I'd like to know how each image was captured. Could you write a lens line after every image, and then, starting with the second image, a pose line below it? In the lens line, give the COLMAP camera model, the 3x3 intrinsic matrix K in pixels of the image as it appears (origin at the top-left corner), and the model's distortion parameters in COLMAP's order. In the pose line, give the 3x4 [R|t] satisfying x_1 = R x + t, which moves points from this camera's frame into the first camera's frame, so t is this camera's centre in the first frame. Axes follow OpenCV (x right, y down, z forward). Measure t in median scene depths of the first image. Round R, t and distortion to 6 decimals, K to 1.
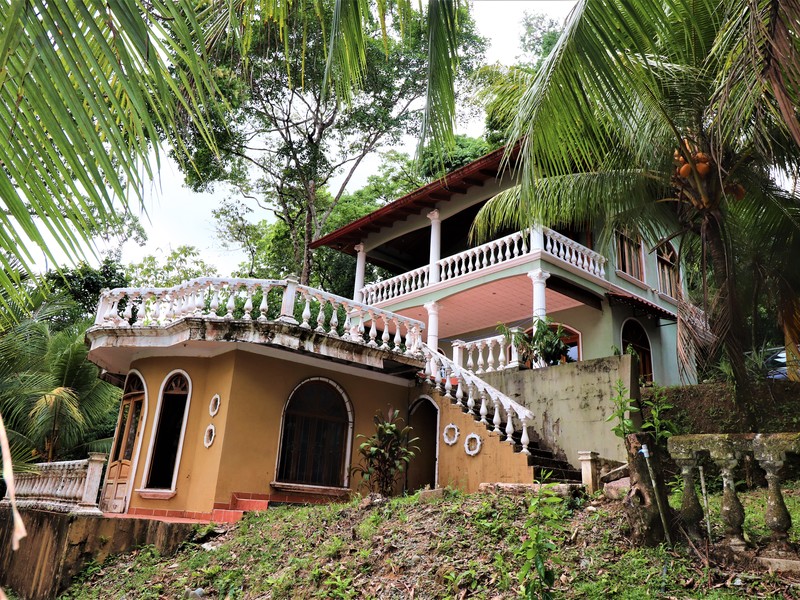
lens RADIAL K [[632.1, 0, 400.4], [0, 632.1, 289.2], [0, 0, 1]] dist [0.008288, -0.005381]
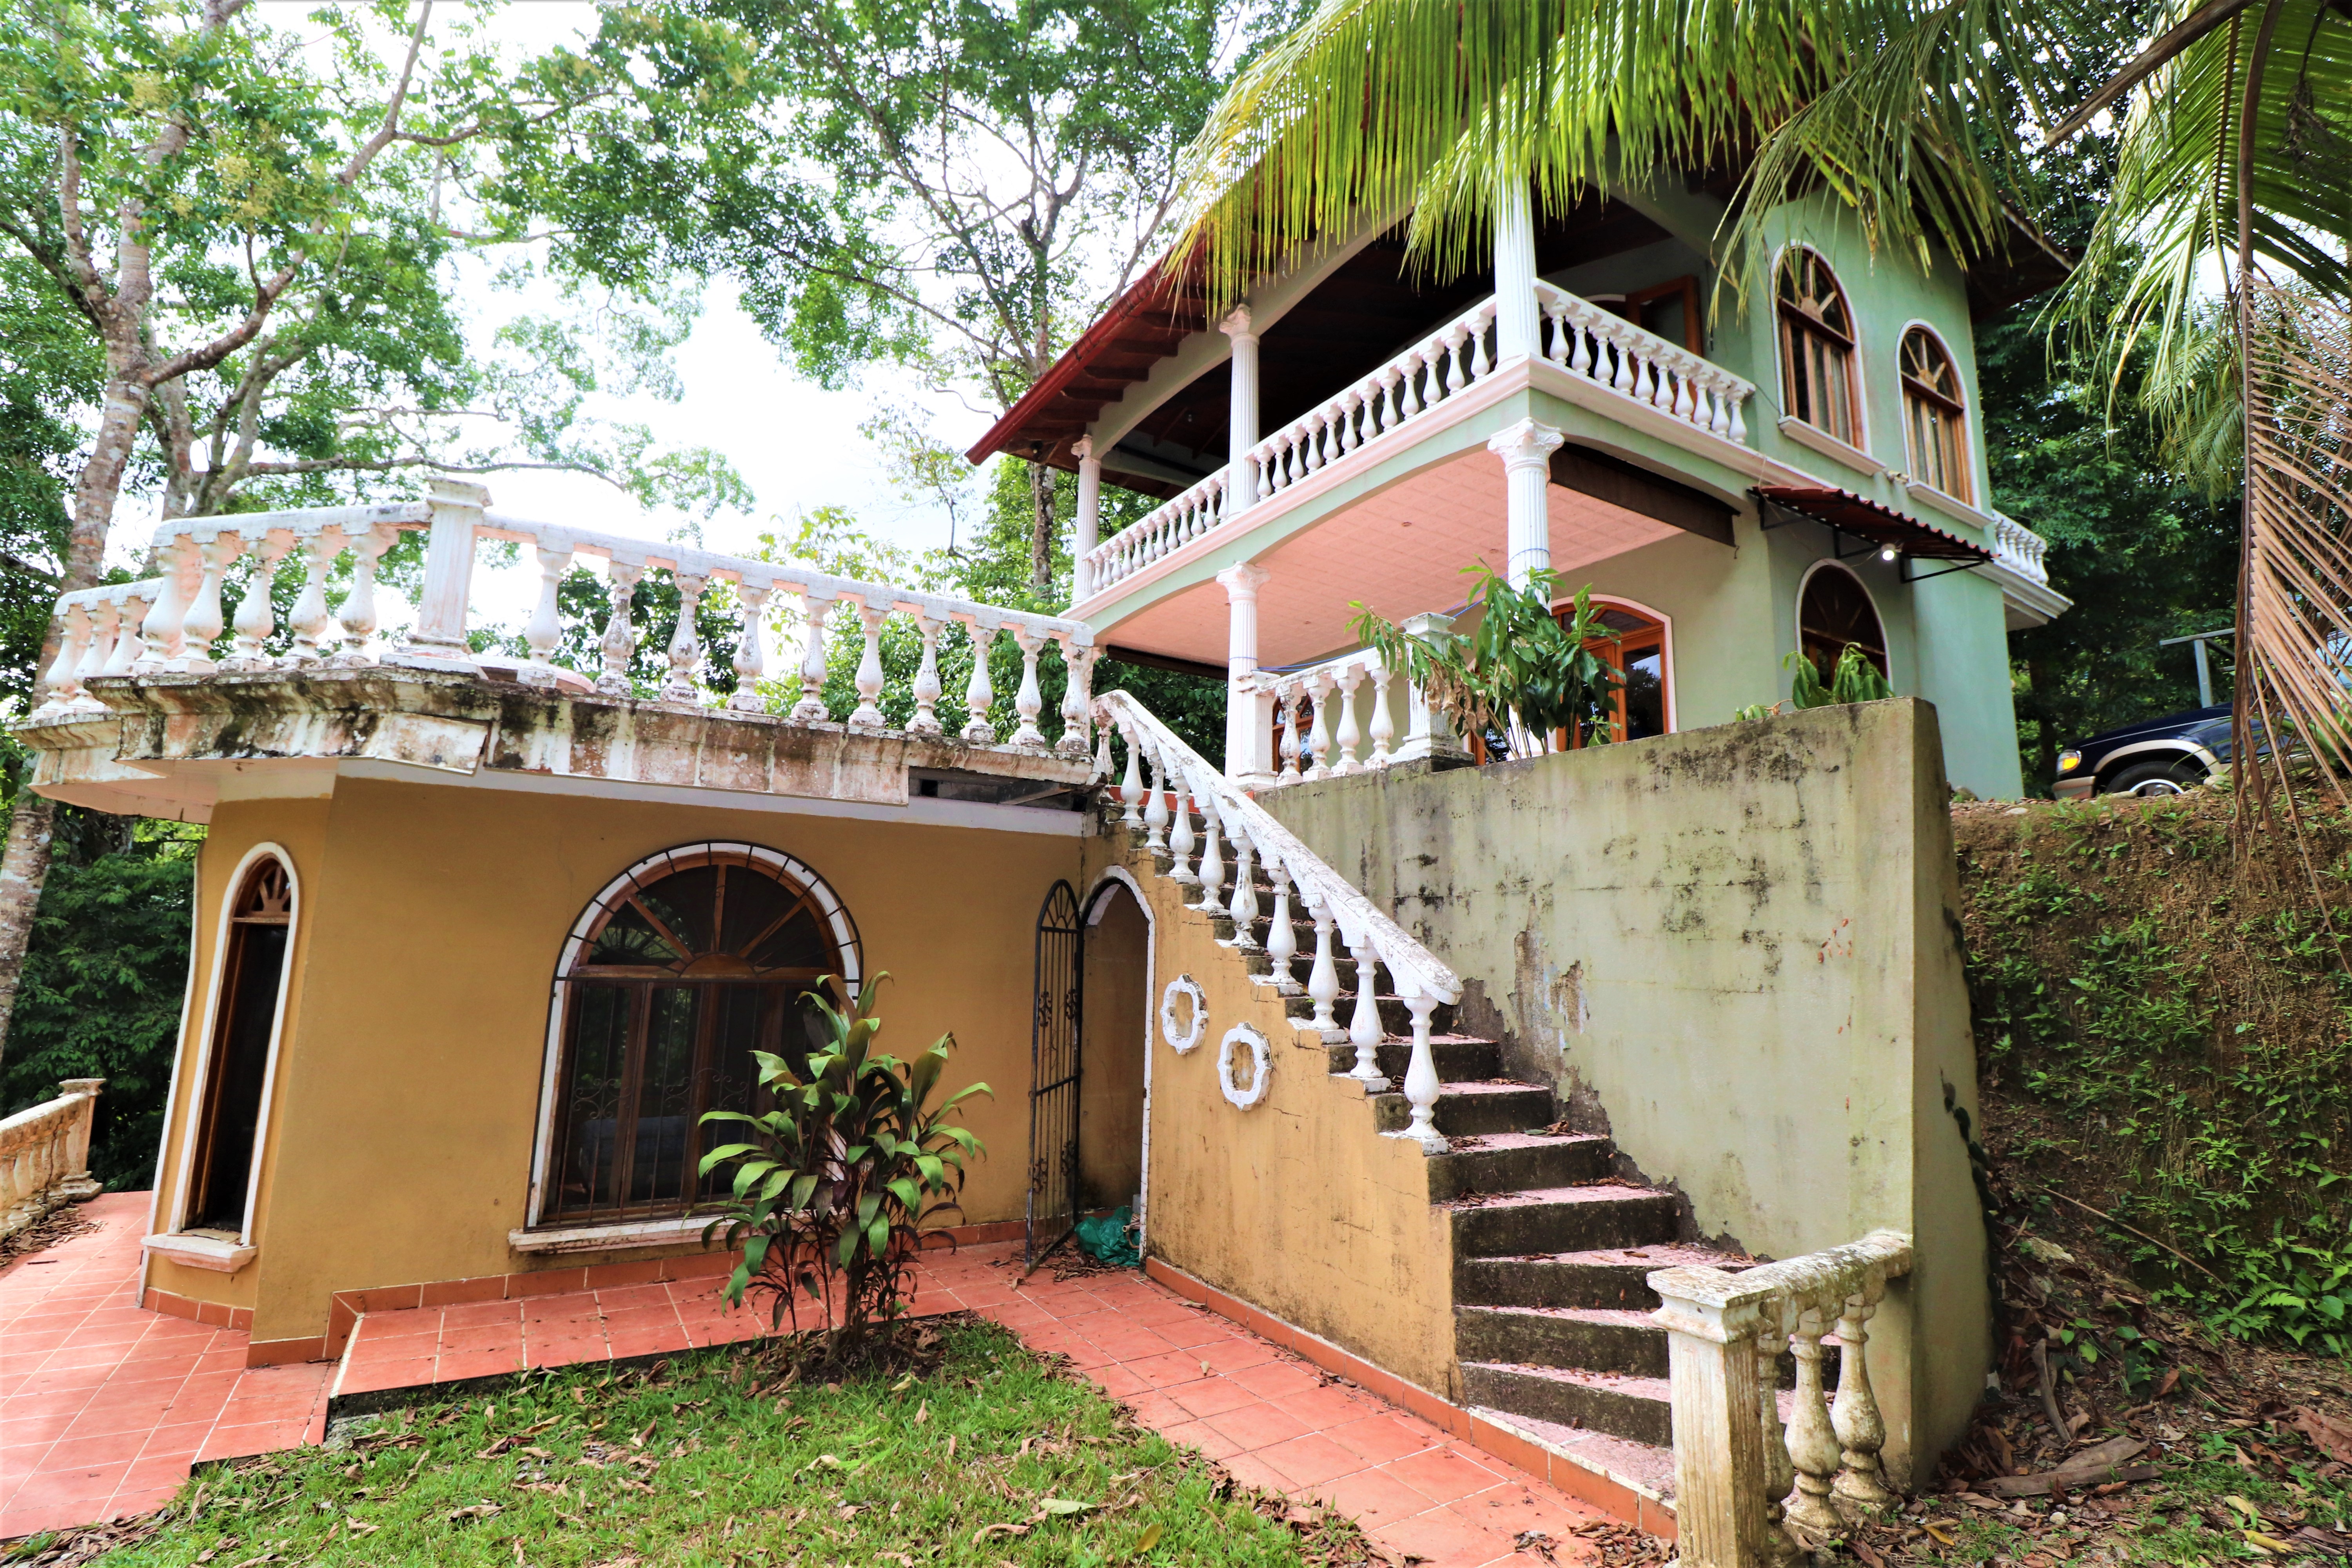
lens RADIAL K [[1089.1, 0, 1172.0], [0, 1089.1, 762.8], [0, 0, 1]] dist [0.004013, -0.014456]
pose [[0.985709, -0.058761, -0.157874, 0.147289], [0.084905, 0.982743, 0.164340, 0.036184], [0.145493, -0.175395, 0.973688, 0.507816]]
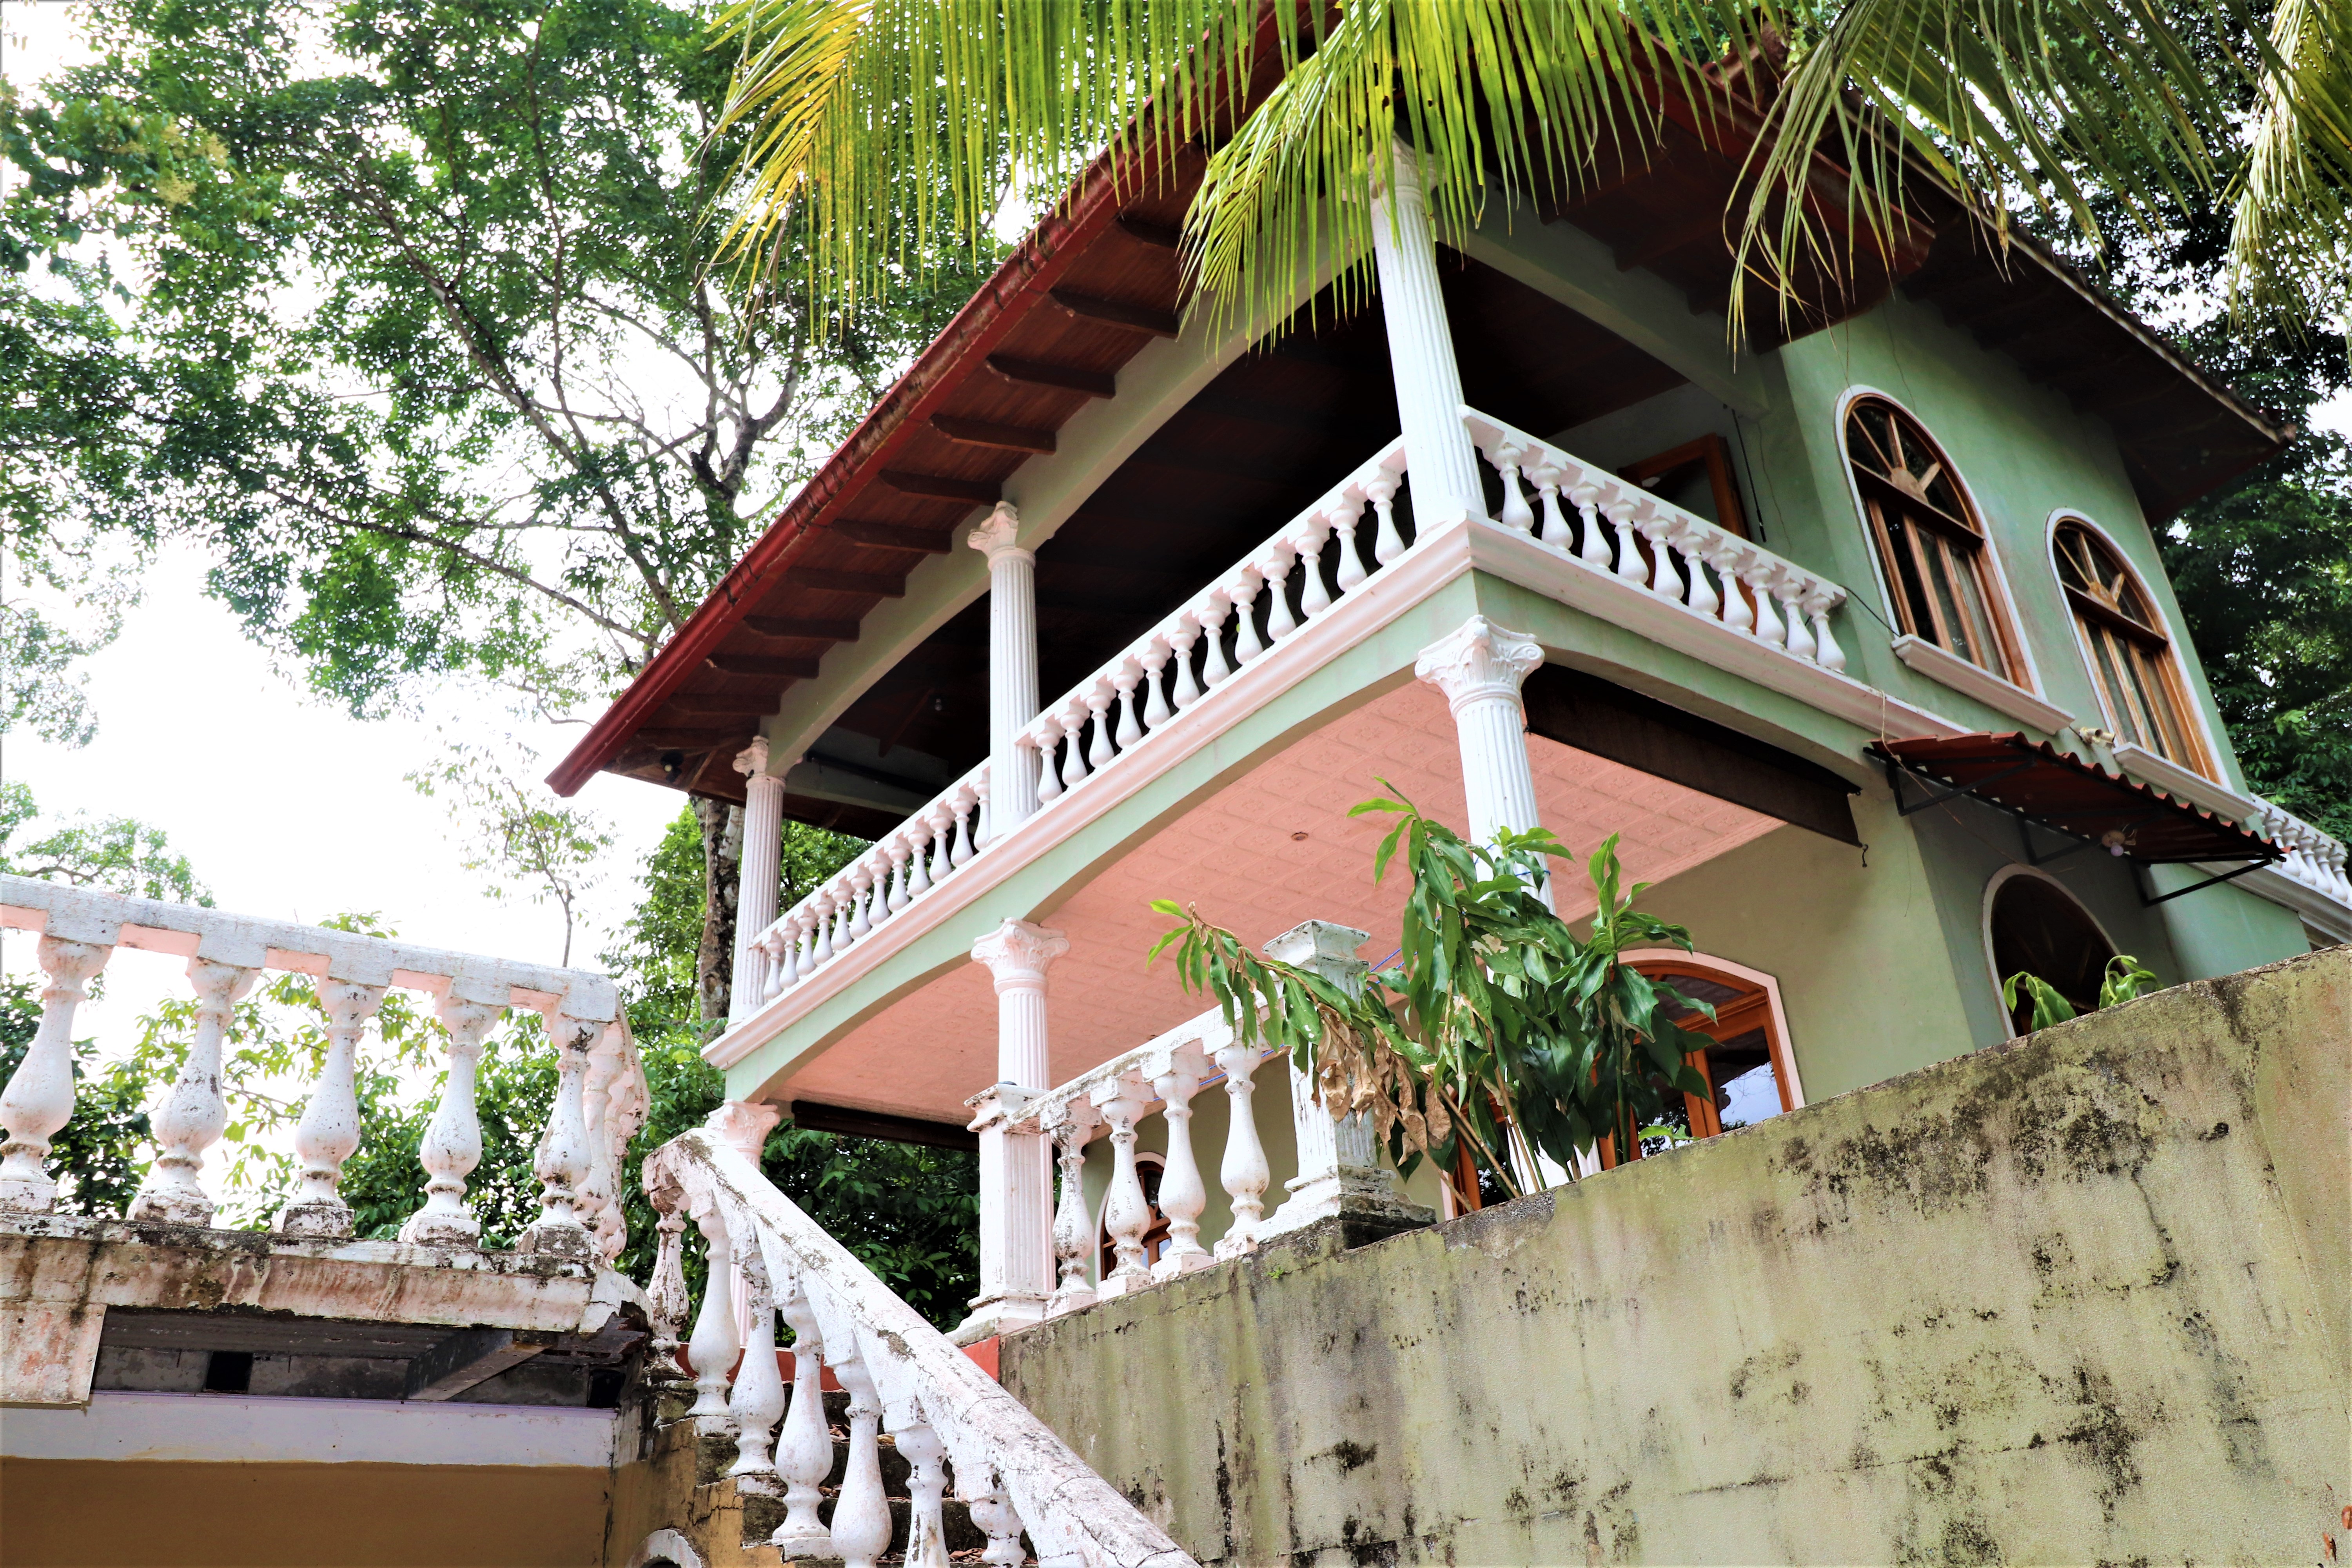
lens RADIAL K [[1762.3, 0, 1183.5], [0, 1762.3, 752.9], [0, 0, 1]] dist [0.018421, -0.011293]
pose [[0.990699, -0.135229, -0.015097, 0.169695], [0.131703, 0.980869, -0.143354, 0.075552], [0.034194, 0.140032, 0.989556, 0.616663]]
